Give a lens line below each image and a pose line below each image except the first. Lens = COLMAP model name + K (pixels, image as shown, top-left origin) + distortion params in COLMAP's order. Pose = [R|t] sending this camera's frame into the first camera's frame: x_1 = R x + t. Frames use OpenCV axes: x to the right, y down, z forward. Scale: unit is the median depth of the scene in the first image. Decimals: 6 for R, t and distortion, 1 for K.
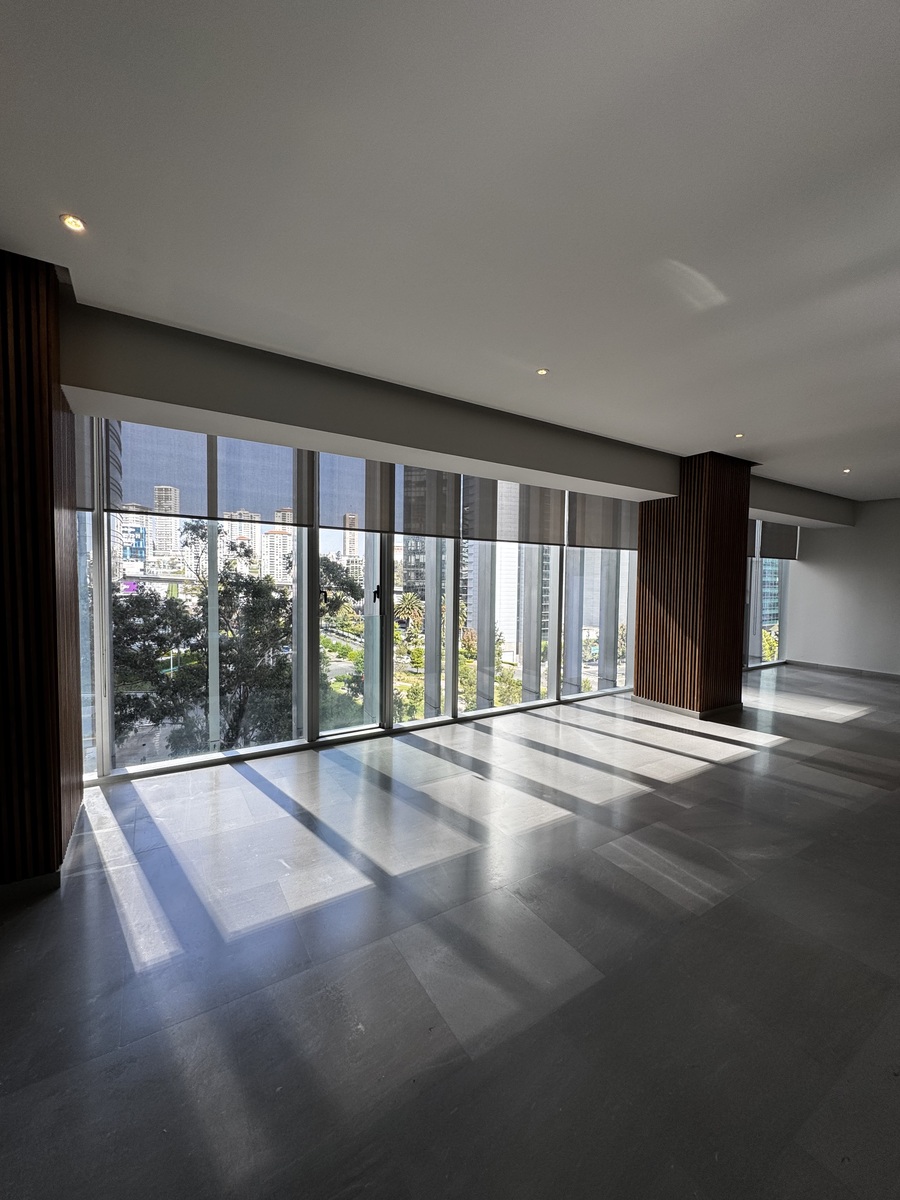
lens RADIAL K [[476.9, 0, 451.9], [0, 476.9, 599.7], [0, 0, 1]] dist [-0.004540, 0.001259]
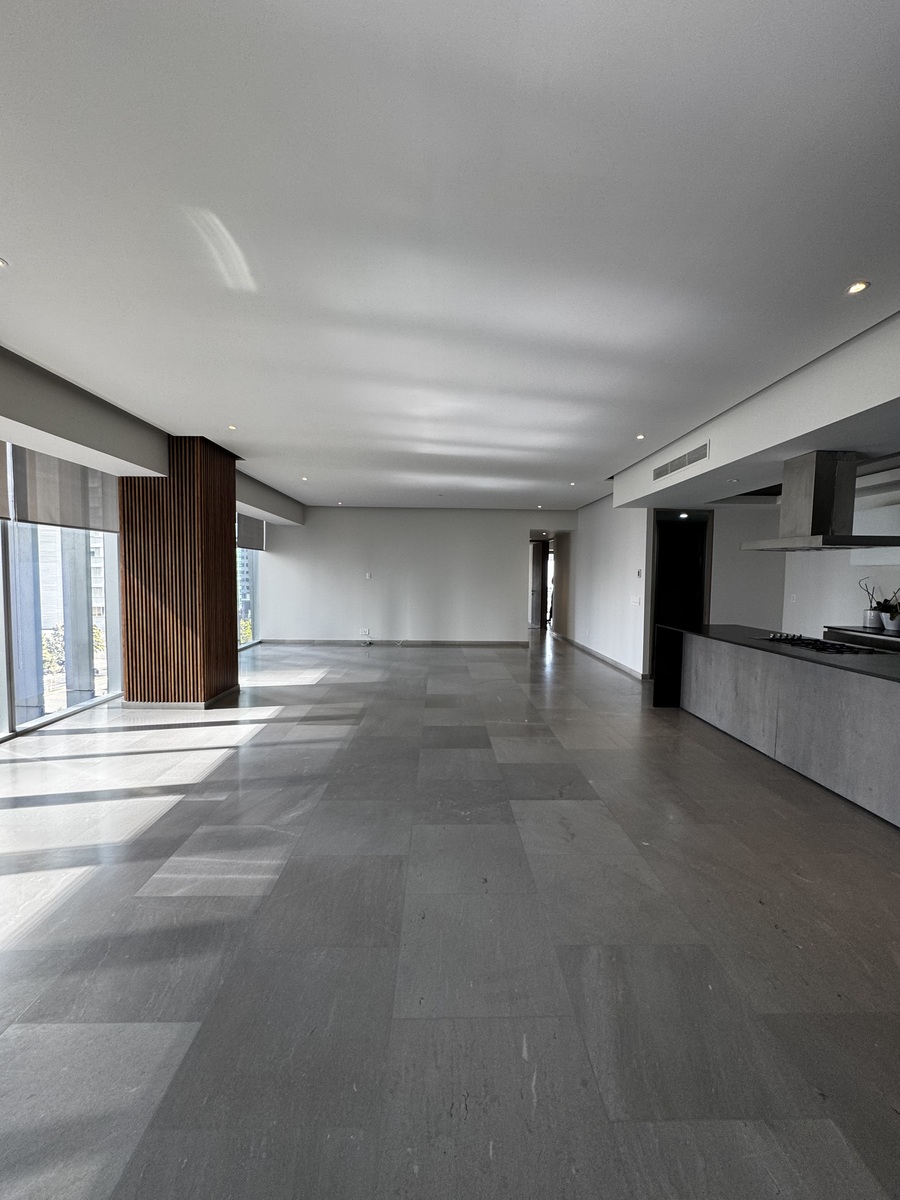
lens RADIAL K [[476.9, 0, 451.2], [0, 476.9, 600.9], [0, 0, 1]] dist [-0.004540, 0.001259]
pose [[0.512127, -0.055155, 0.857137, -0.046405], [0.033184, 0.998462, 0.044422, 0.000500], [-0.858269, 0.005693, 0.513169, 0.051681]]
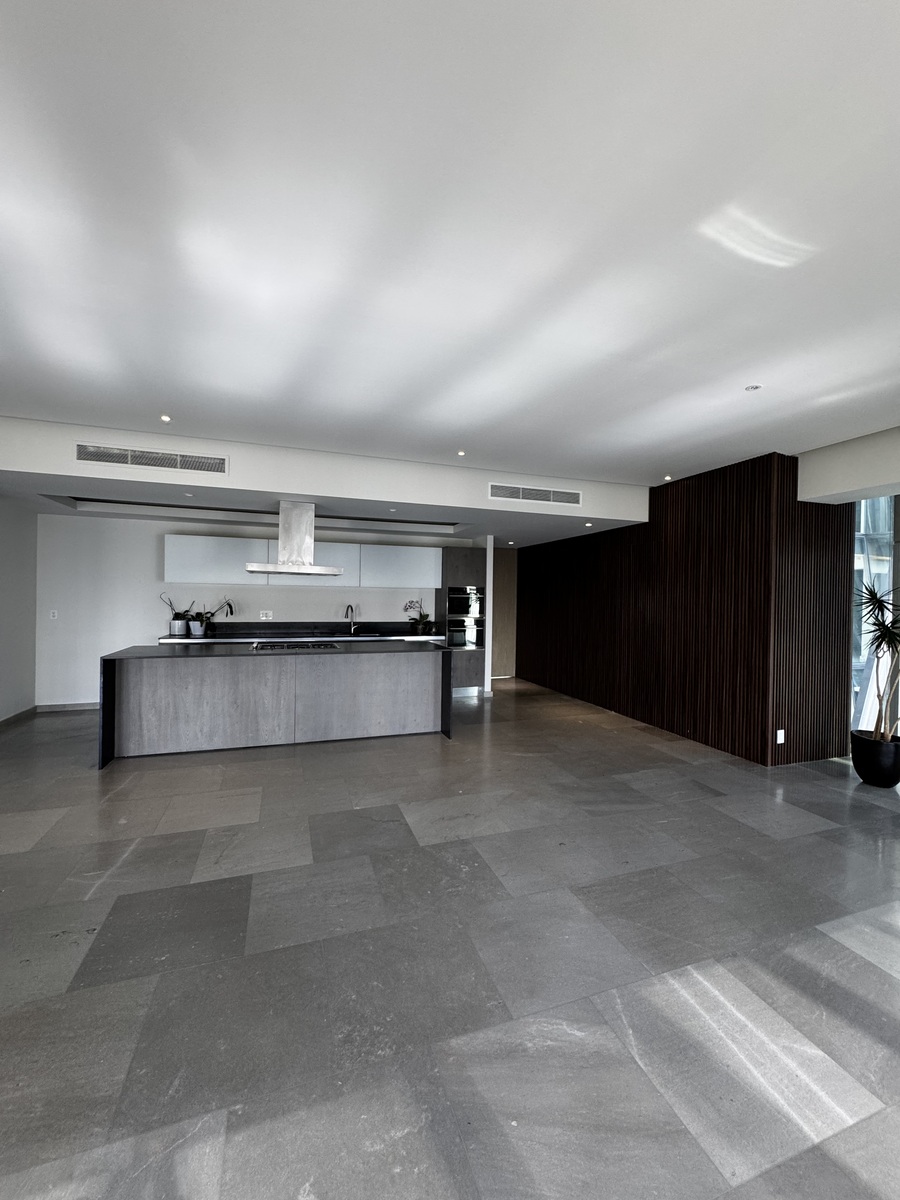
lens RADIAL K [[476.9, 0, 451.6], [0, 476.9, 600.2], [0, 0, 1]] dist [-0.004540, 0.001259]
pose [[-0.974103, -0.032033, 0.223824, 0.315548], [-0.020856, 0.998423, 0.052124, -0.029321], [-0.225140, 0.046106, -0.973235, 0.756511]]
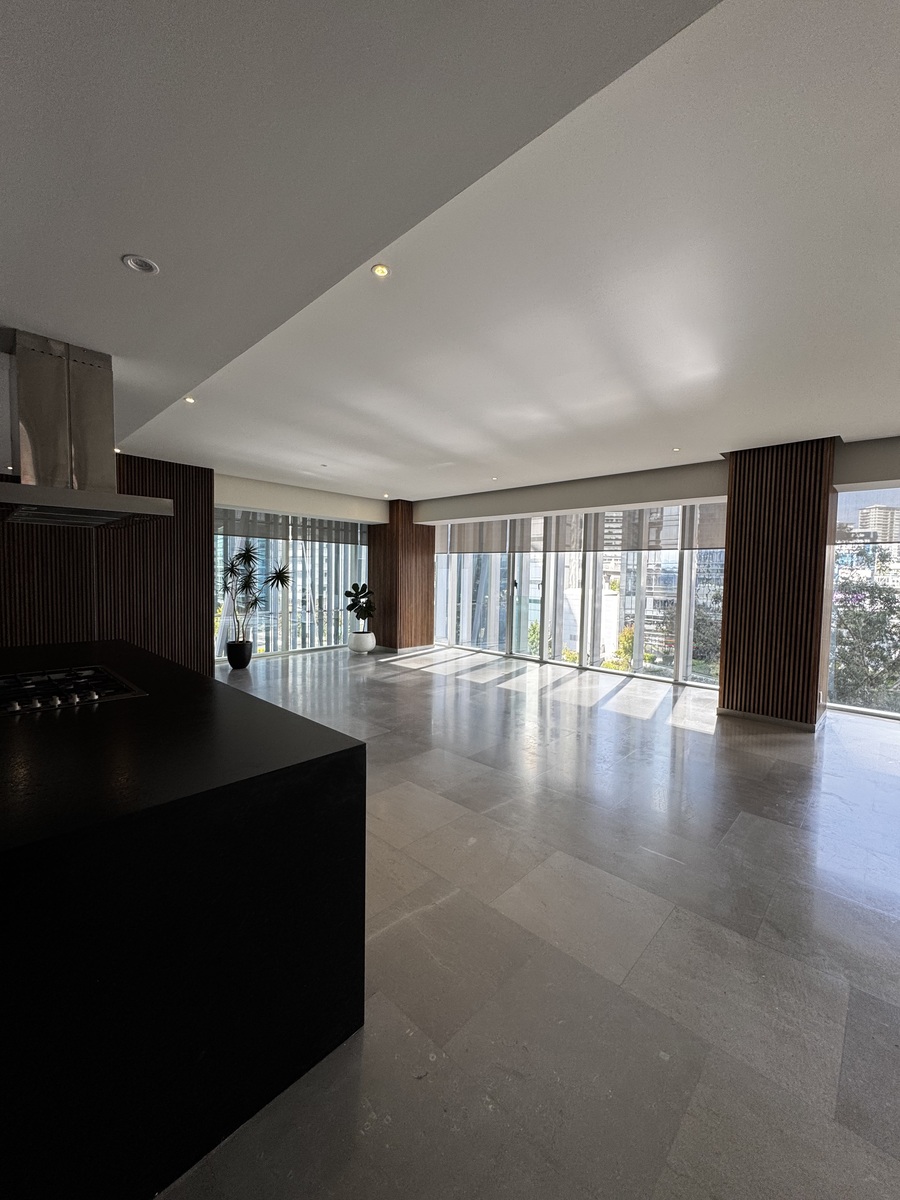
lens RADIAL K [[476.9, 0, 451.3], [0, 476.9, 601.9], [0, 0, 1]] dist [-0.004540, 0.001259]
pose [[0.250020, 0.044806, -0.967203, 1.251071], [-0.059941, 0.997729, 0.030726, 0.011304], [0.966384, 0.050293, 0.252138, 0.163661]]
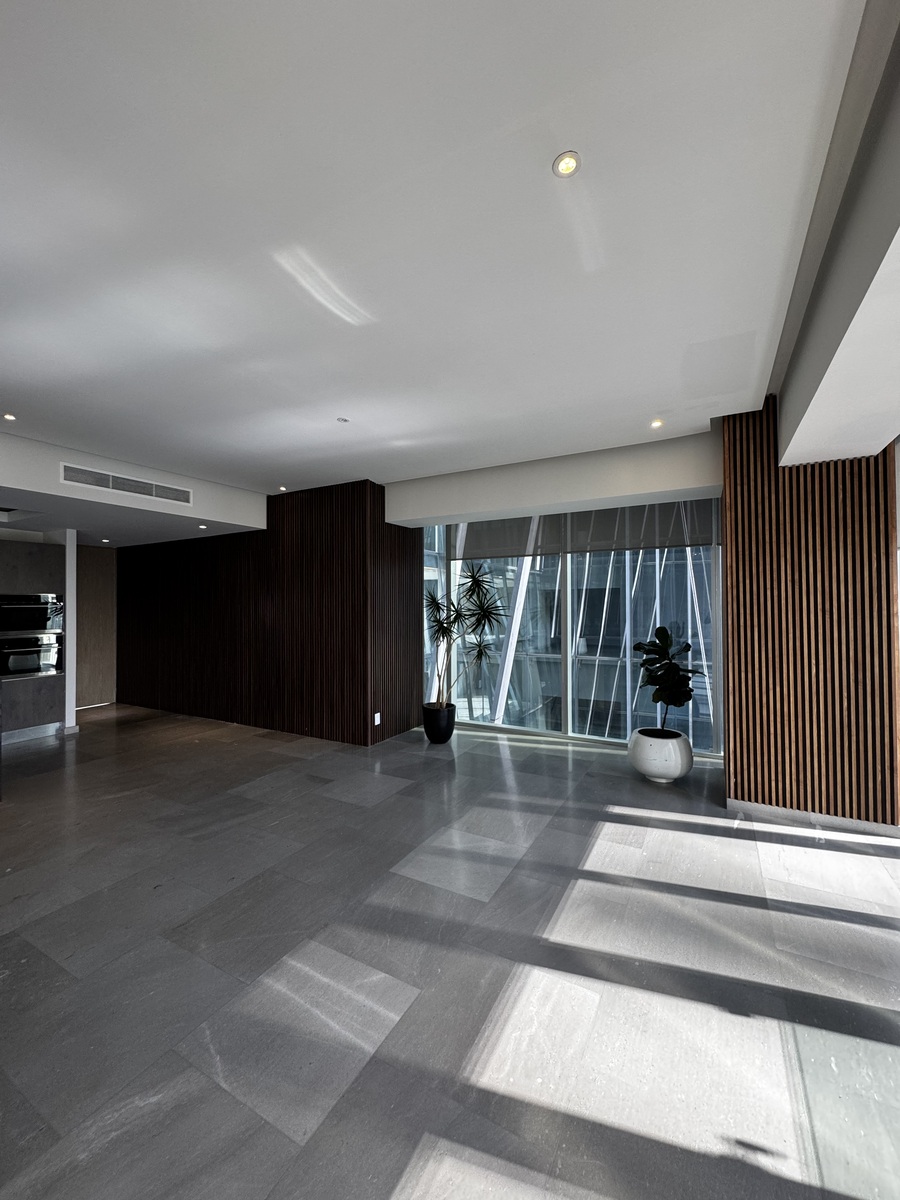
lens RADIAL K [[476.9, 0, 450.4], [0, 476.9, 599.9], [0, 0, 1]] dist [-0.004540, 0.001259]
pose [[-0.876391, -0.015687, -0.481344, 0.283900], [-0.028246, 0.999423, 0.018858, -0.029980], [0.480771, 0.030123, -0.876329, 0.762018]]
